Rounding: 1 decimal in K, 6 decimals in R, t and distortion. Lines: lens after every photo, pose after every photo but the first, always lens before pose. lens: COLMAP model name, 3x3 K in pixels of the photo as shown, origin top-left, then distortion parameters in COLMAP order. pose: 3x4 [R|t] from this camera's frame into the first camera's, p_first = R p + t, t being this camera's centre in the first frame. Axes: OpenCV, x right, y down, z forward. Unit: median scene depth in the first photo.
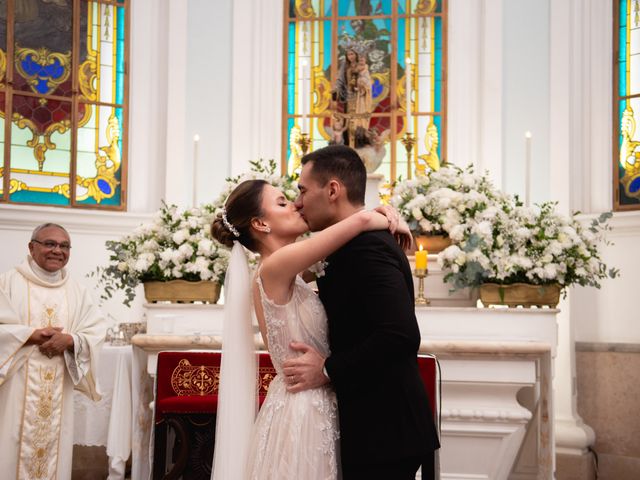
lens RADIAL K [[861.8, 0, 321.2], [0, 861.8, 256.3], [0, 0, 1]] dist [0.132213, 0.008611]
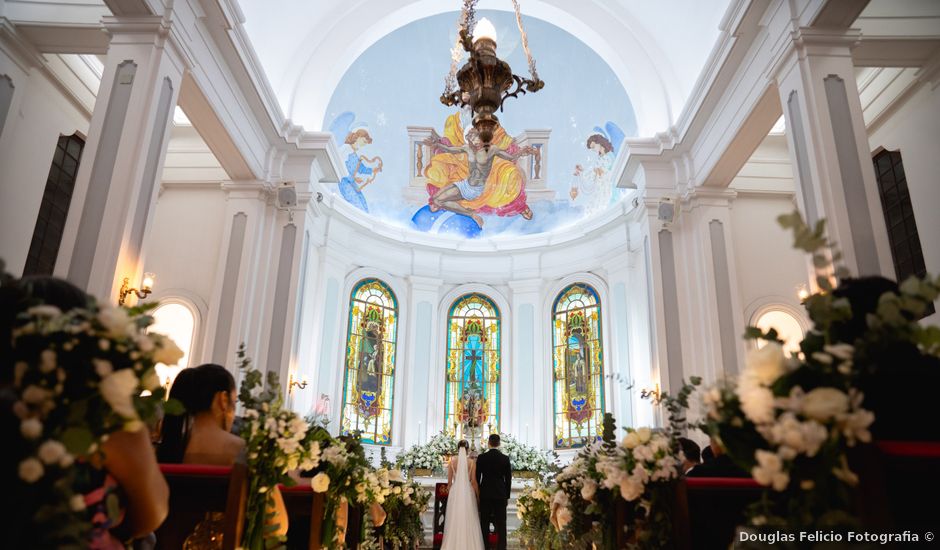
lens RADIAL K [[634.9, 0, 476.8], [0, 634.9, 318.5], [0, 0, 1]] dist [-0.101582, 0.104344]
pose [[0.988789, 0.051291, 0.140231, -0.301398], [-0.014342, 0.967433, -0.252722, 0.074035], [-0.148626, 0.247878, 0.957323, -1.336356]]
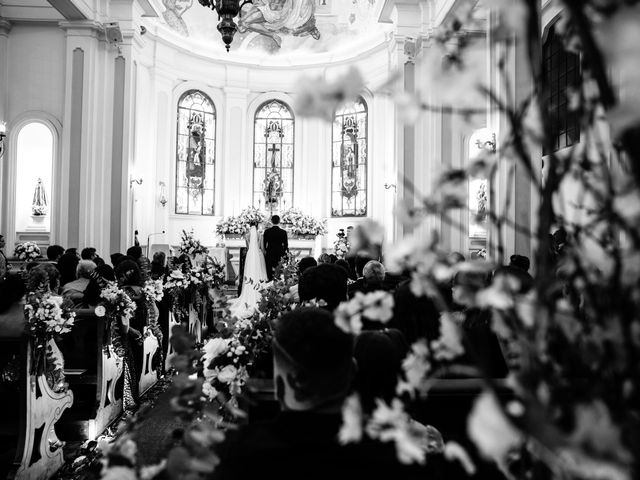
lens RADIAL K [[485.6, 0, 320.4], [0, 485.6, 236.0], [0, 0, 1]] dist [-0.095516, 0.107287]
pose [[0.983706, 0.004174, 0.179739, -0.165323], [-0.011288, 0.999192, 0.038579, -0.059247], [-0.179432, -0.039979, 0.982958, -1.498555]]
